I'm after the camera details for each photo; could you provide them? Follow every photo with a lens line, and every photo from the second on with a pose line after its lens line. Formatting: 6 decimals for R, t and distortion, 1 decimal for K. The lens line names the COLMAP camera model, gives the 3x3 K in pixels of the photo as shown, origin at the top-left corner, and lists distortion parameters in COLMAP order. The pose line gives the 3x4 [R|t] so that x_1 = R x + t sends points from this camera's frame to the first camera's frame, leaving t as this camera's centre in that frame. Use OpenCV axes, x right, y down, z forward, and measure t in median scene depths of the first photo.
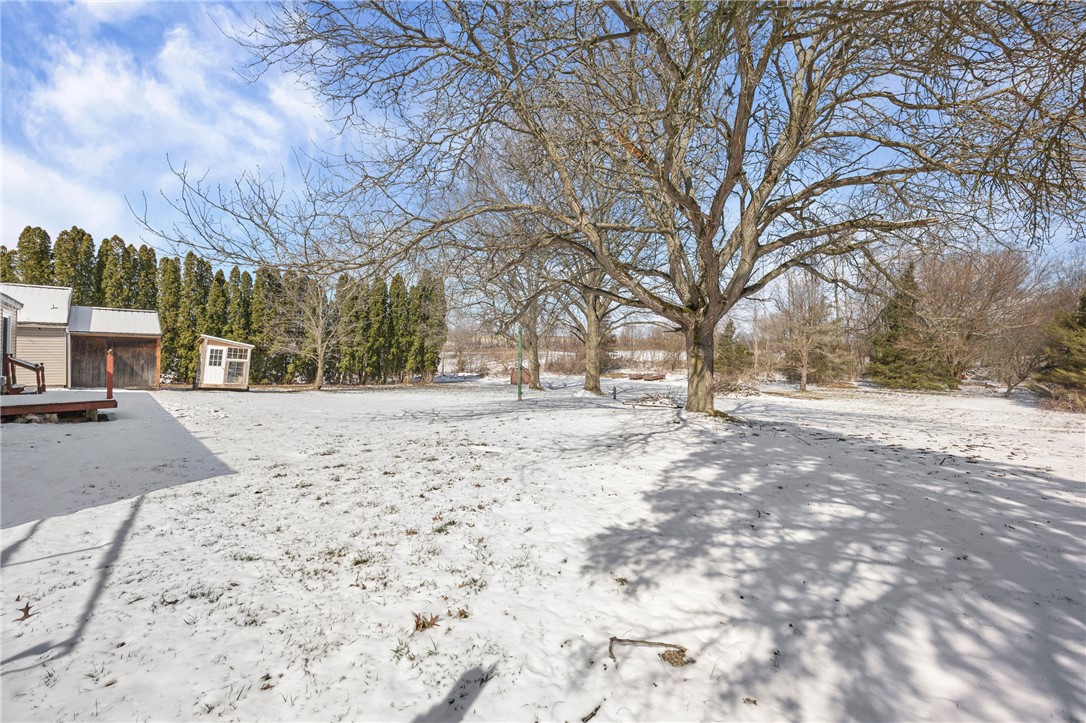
lens RADIAL K [[449.9, 0, 543.8], [0, 449.9, 349.9], [0, 0, 1]] dist [-0.000505, 0.000074]
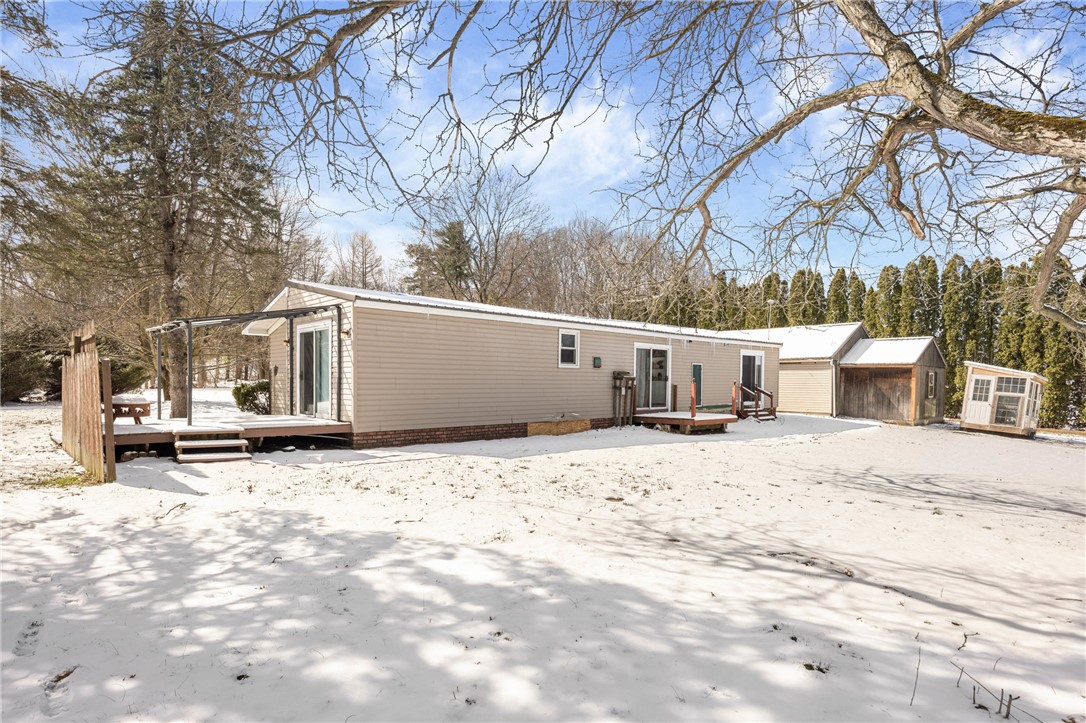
lens RADIAL K [[591.1, 0, 543.6], [0, 591.1, 389.4], [0, 0, 1]] dist [-0.025437, -0.001085]
pose [[-0.073944, 0.001884, -0.997261, 0.351223], [0.002058, 0.999996, 0.001737, 0.014064], [0.997260, -0.001924, -0.073948, 0.367709]]
